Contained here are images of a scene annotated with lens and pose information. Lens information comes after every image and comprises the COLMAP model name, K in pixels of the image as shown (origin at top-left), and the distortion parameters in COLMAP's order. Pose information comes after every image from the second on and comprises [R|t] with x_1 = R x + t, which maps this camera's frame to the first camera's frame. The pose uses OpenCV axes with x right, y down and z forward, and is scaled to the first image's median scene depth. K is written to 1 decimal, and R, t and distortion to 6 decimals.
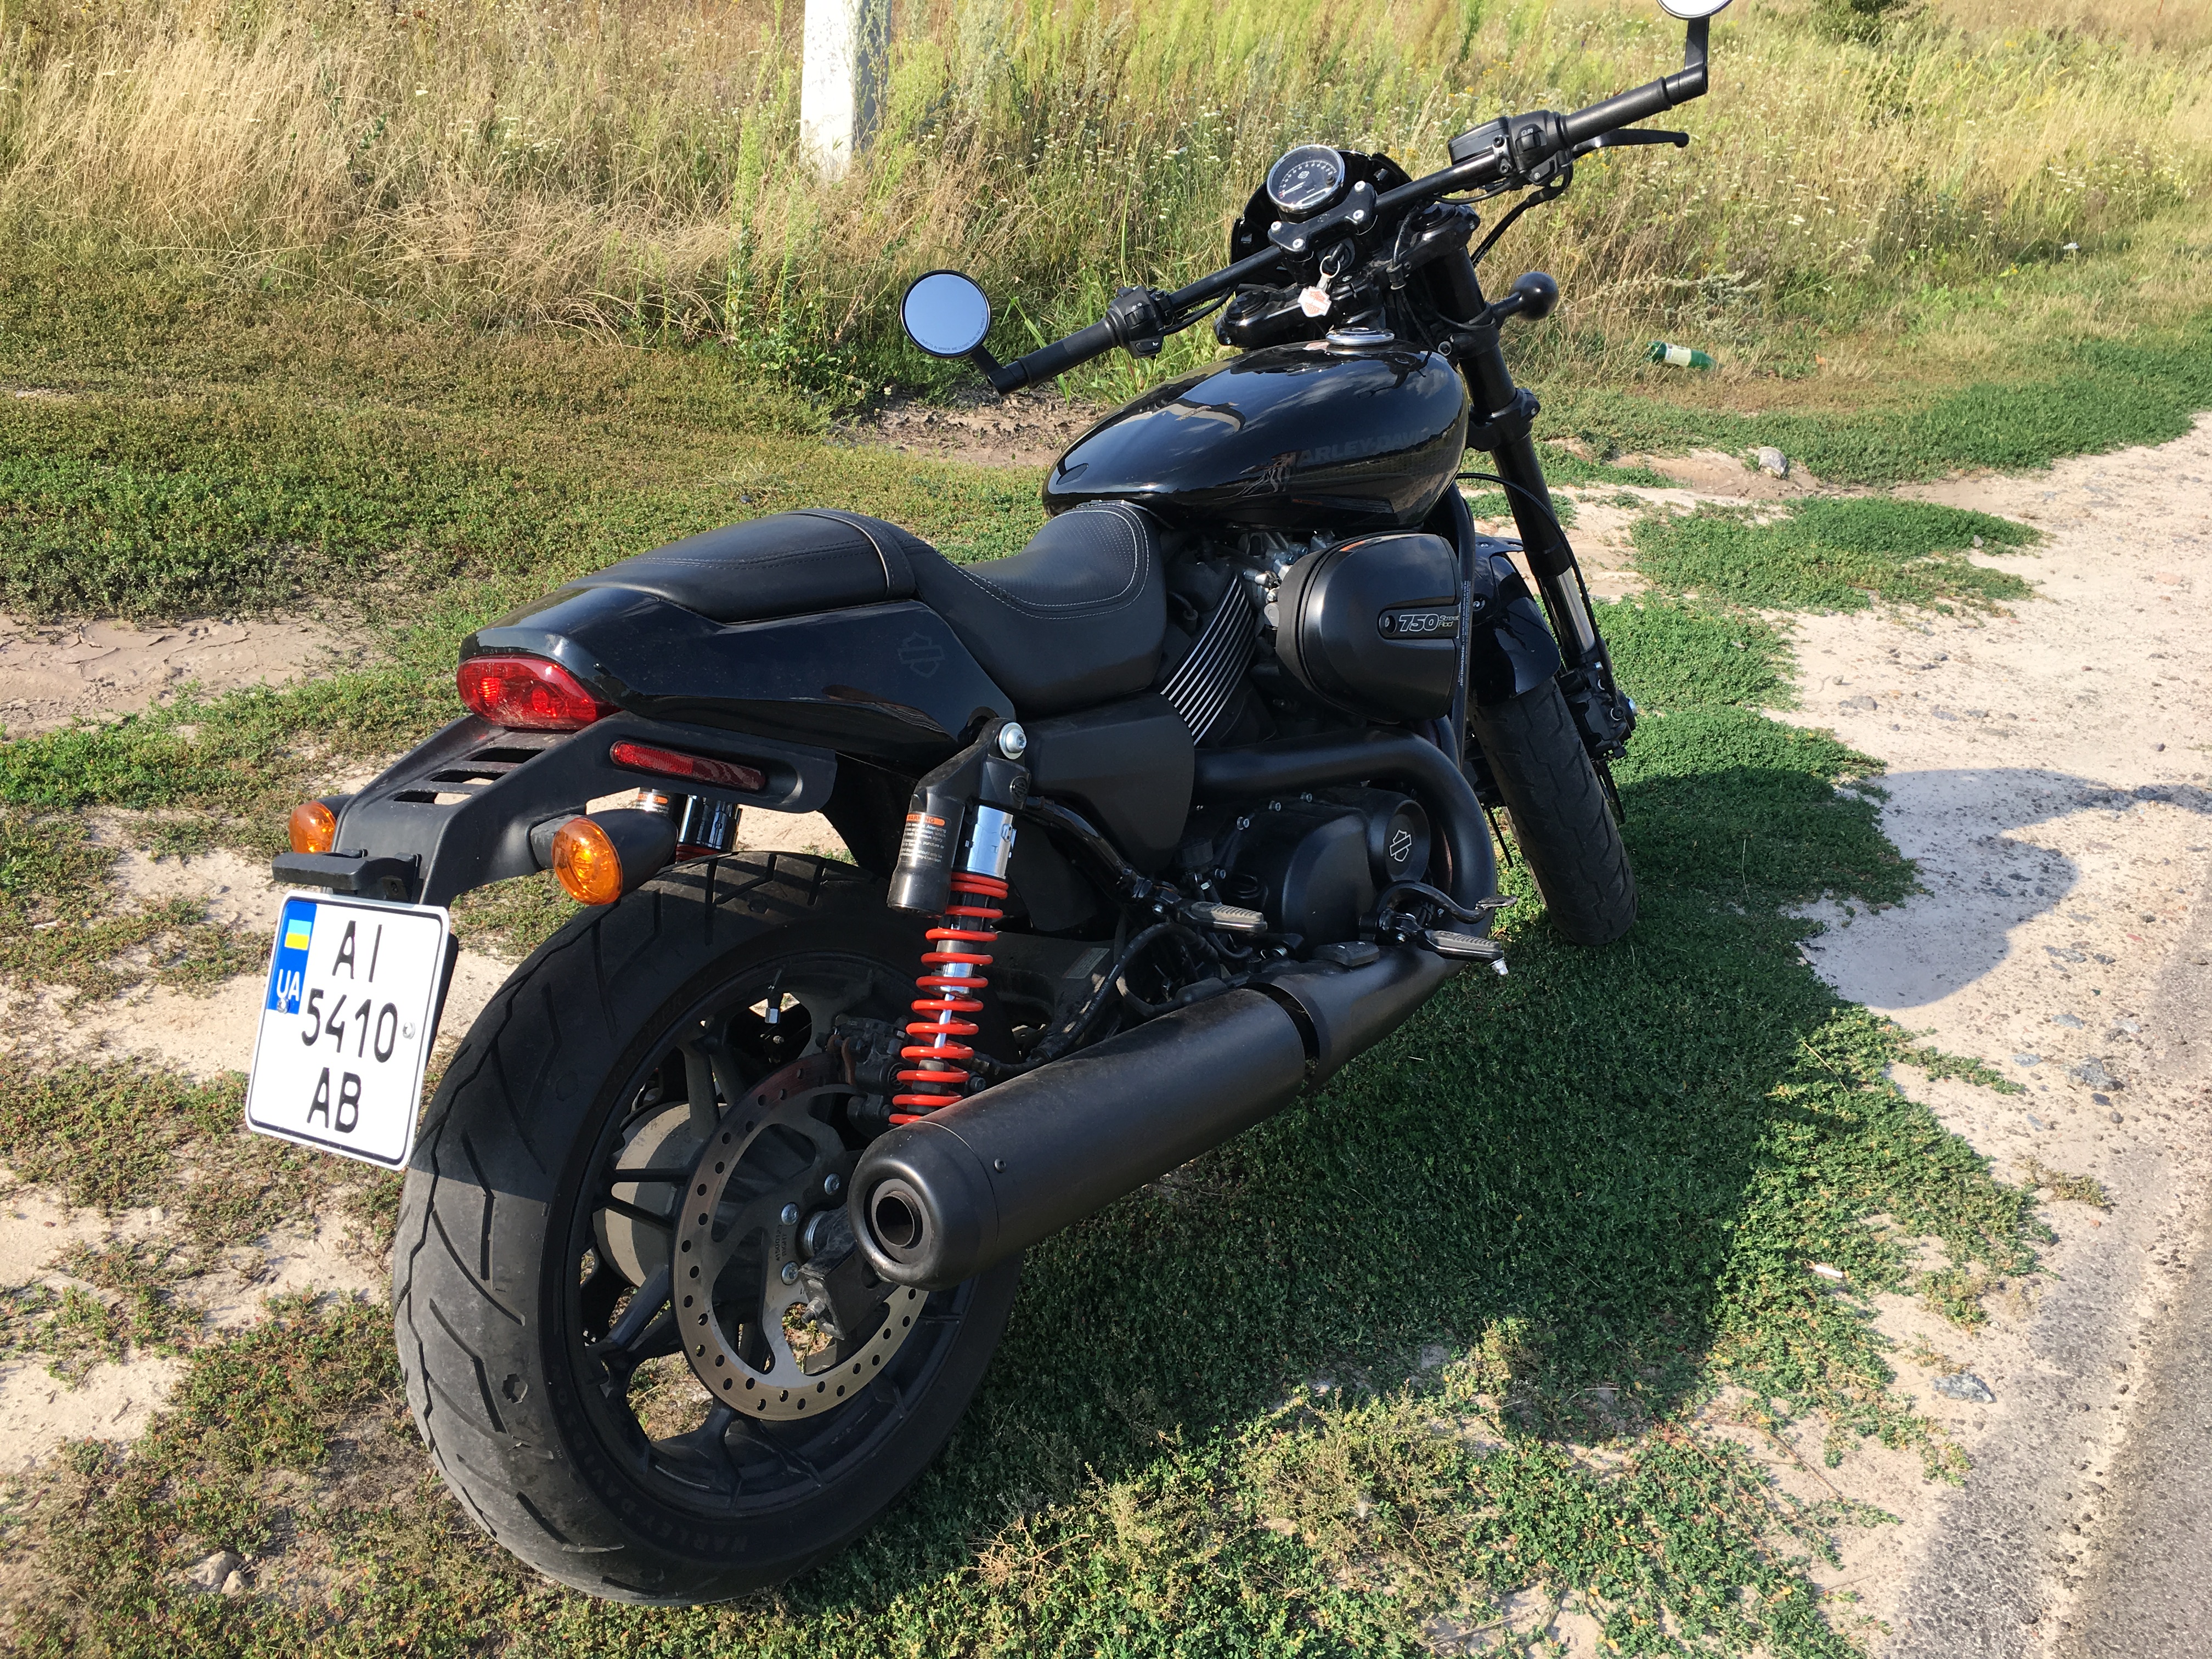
lens RADIAL K [[1875.1, 0, 1112.1], [0, 1875.1, 845.3], [0, 0, 1]] dist [0.075464, -0.105996]
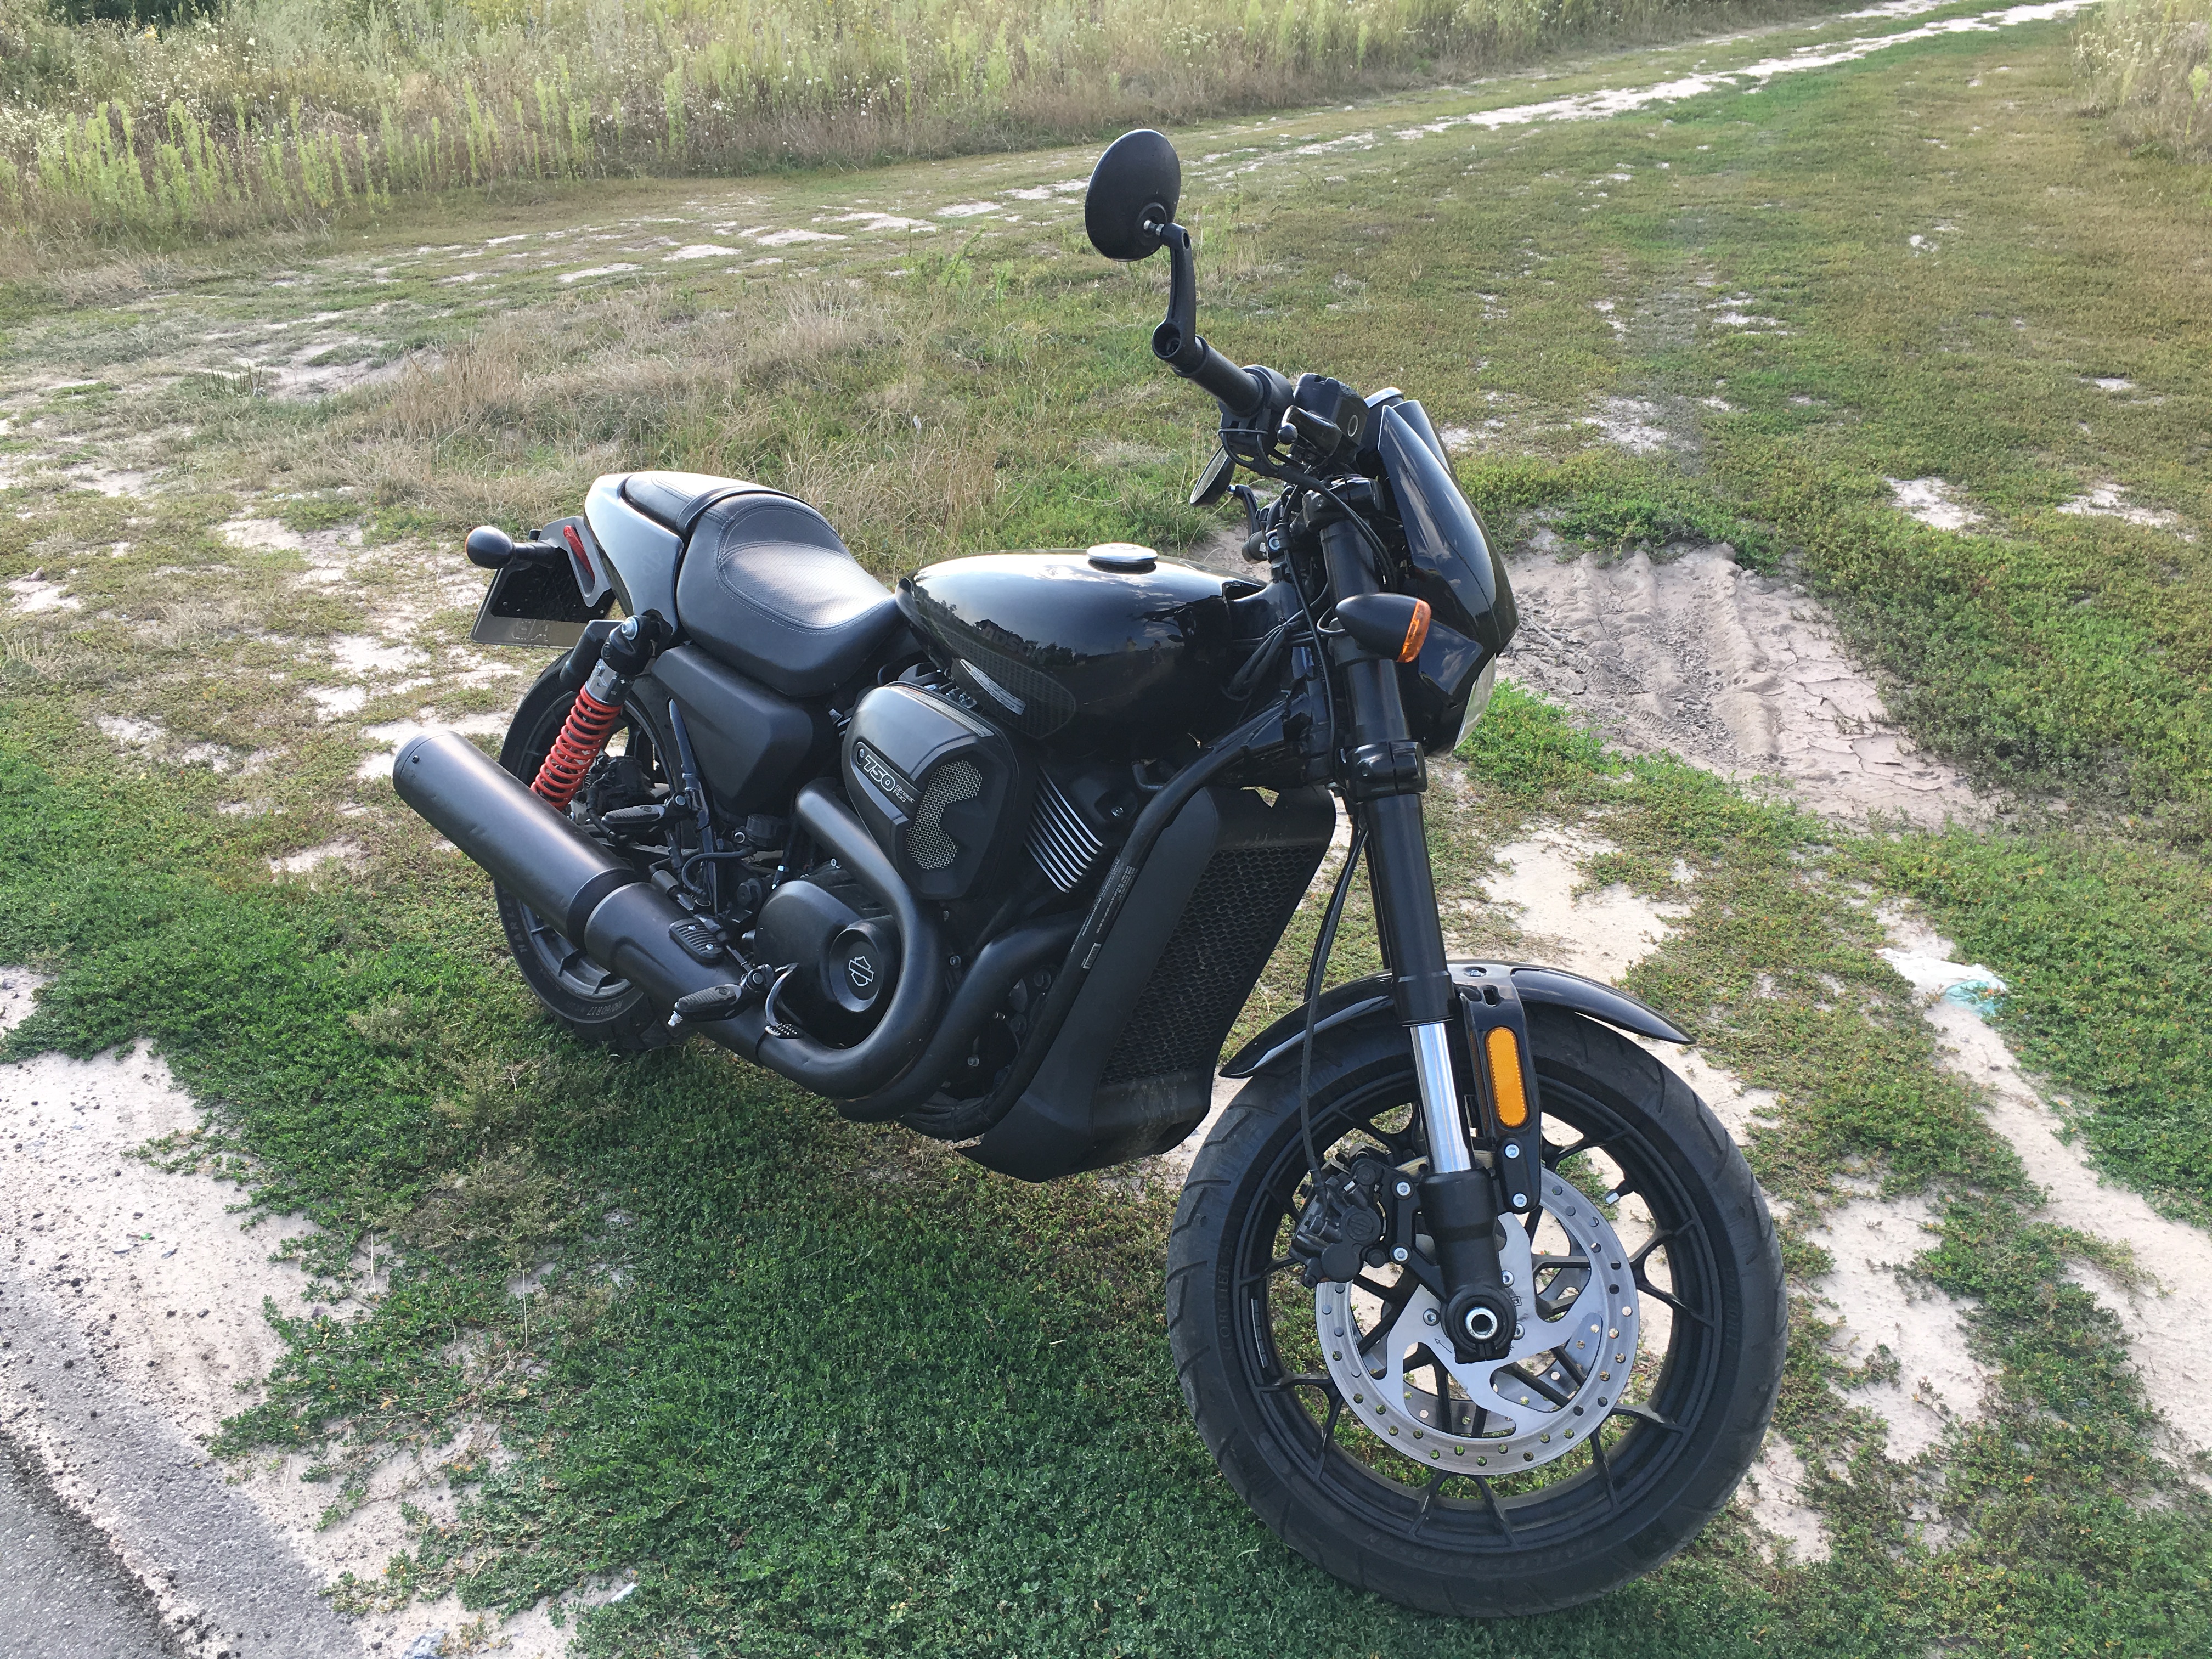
lens RADIAL K [[1875.1, 0, 1102.3], [0, 1875.1, 833.8], [0, 0, 1]] dist [0.075464, -0.105996]
pose [[-0.131708, 0.339086, -0.931490, 1.086221], [-0.434980, 0.824608, 0.361683, -0.500520], [0.890755, 0.452816, 0.038888, 1.033355]]
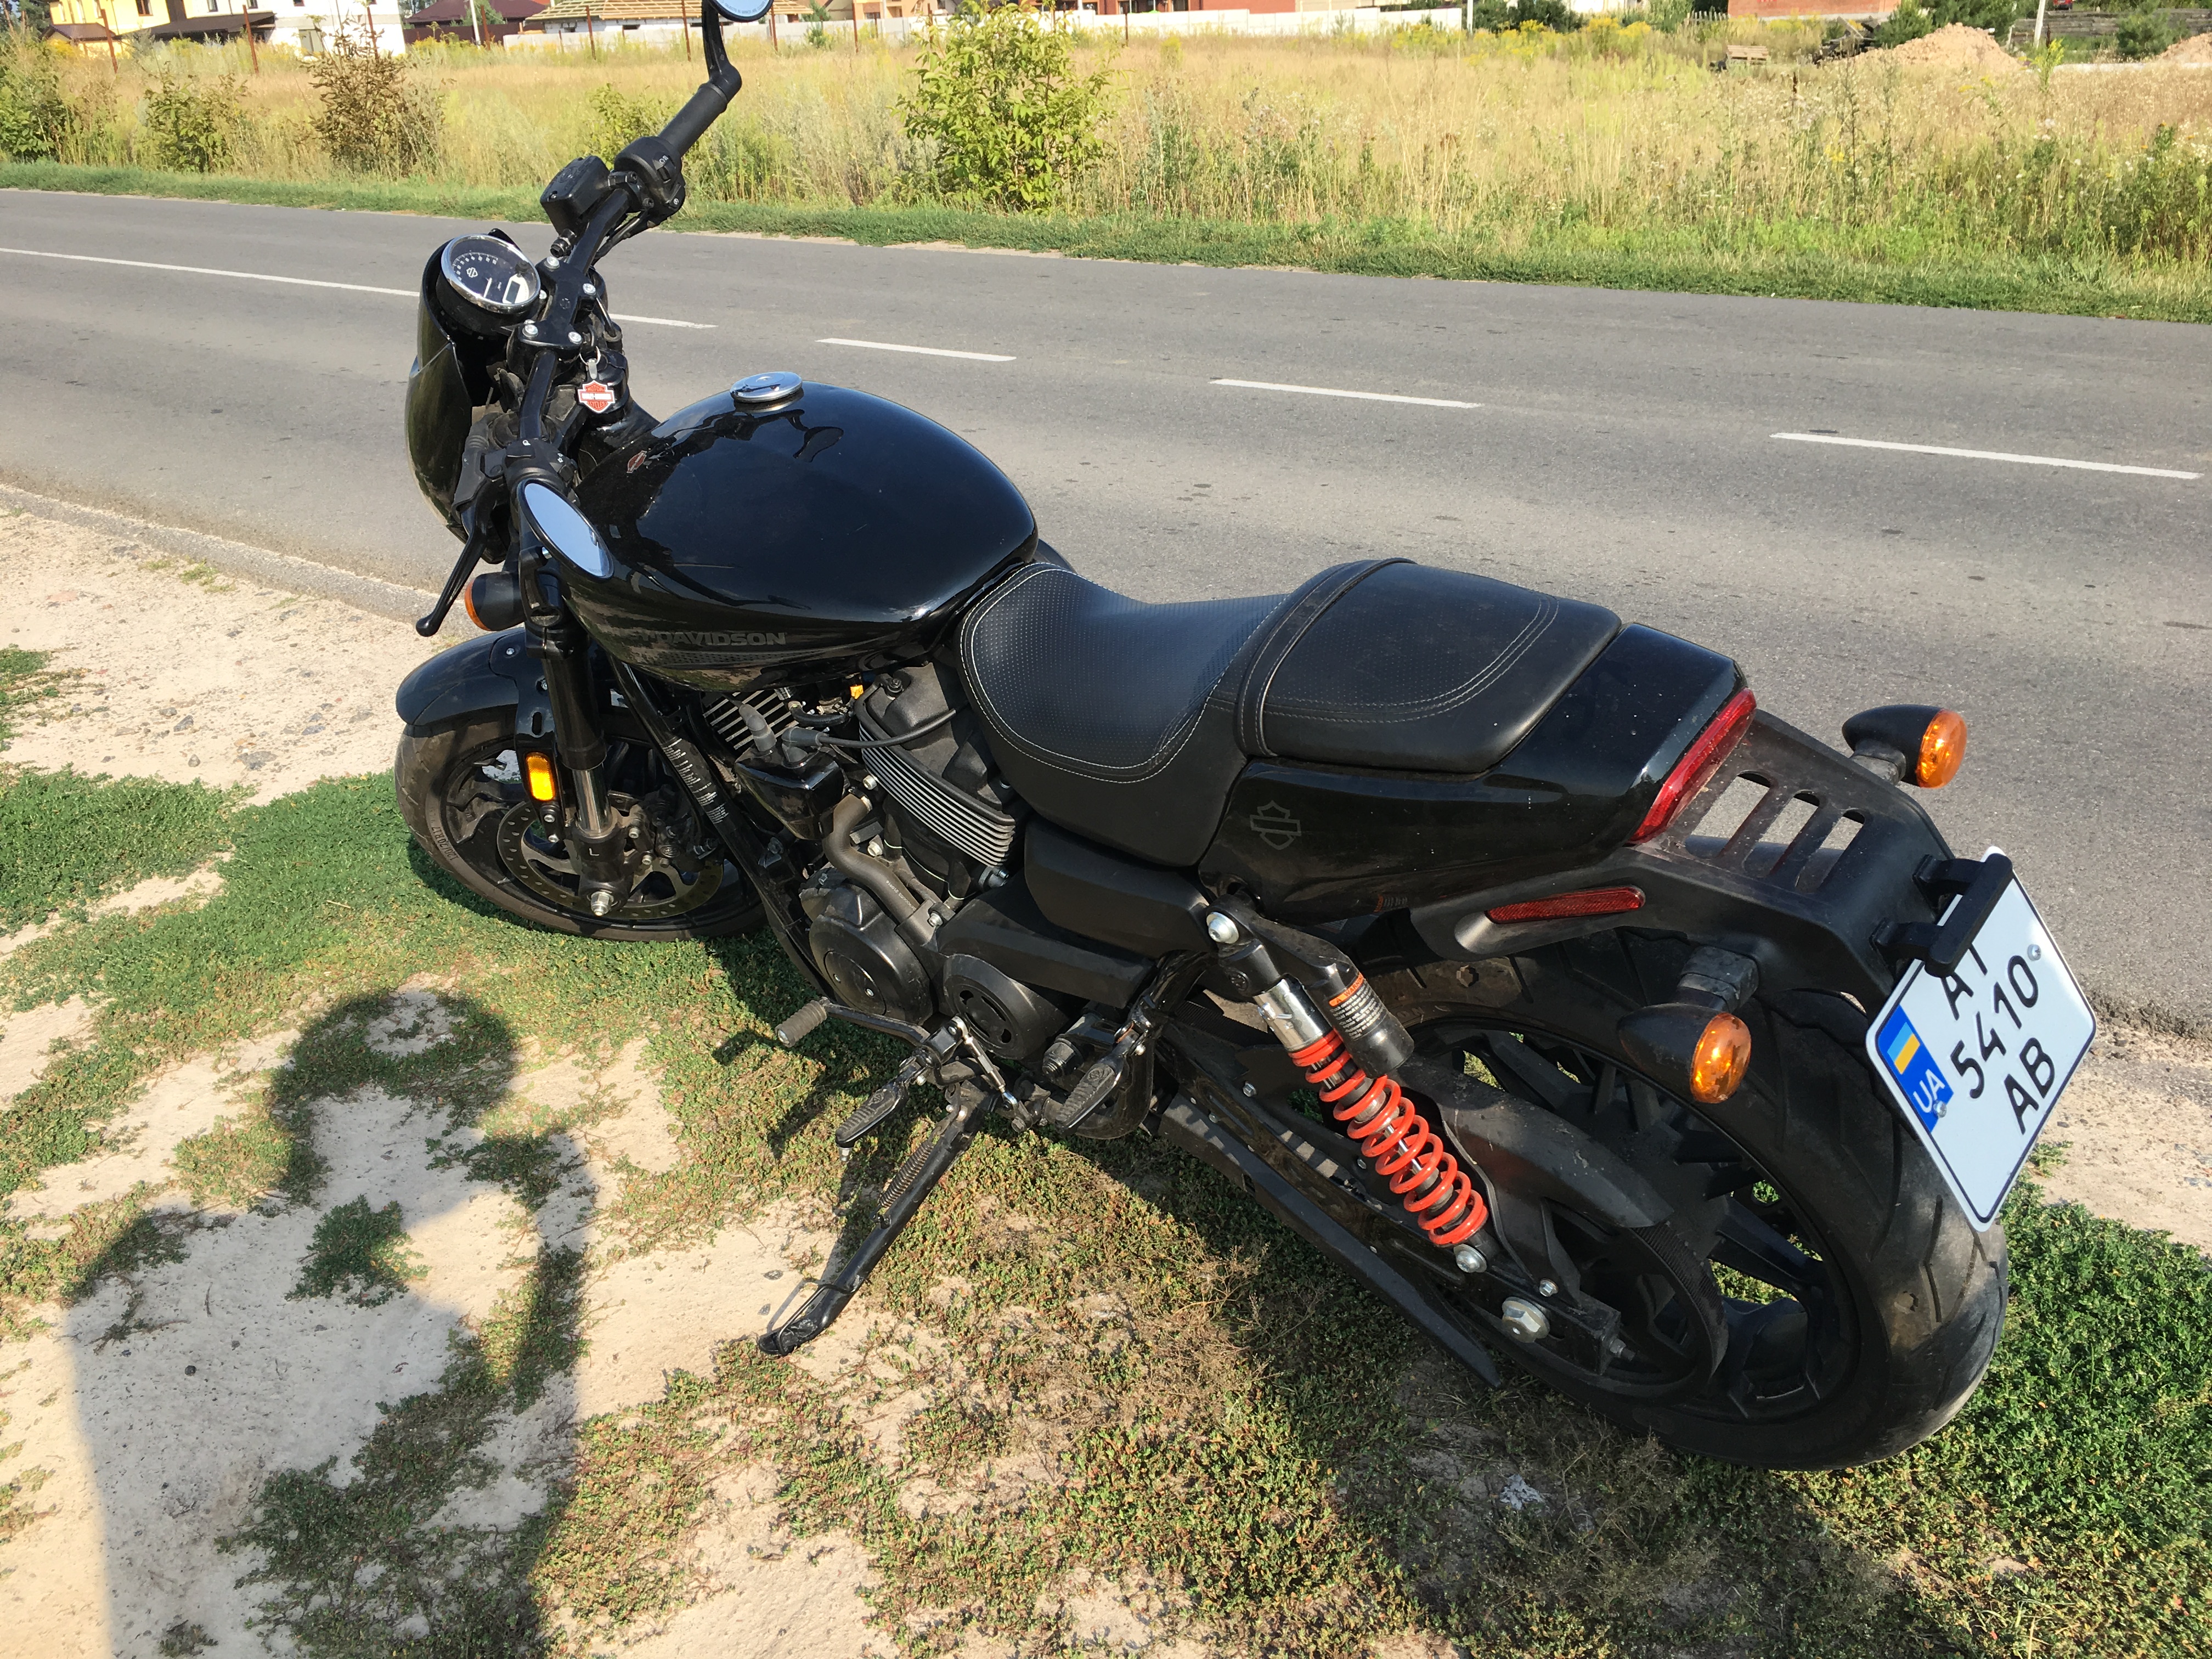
lens RADIAL K [[1875.1, 0, 1096.1], [0, 1875.1, 838.5], [0, 0, 1]] dist [0.075464, -0.105996]
pose [[0.074669, -0.493211, 0.866699, -0.779280], [0.459827, 0.788240, 0.408946, -0.430897], [-0.884864, 0.367996, 0.285649, 0.697984]]
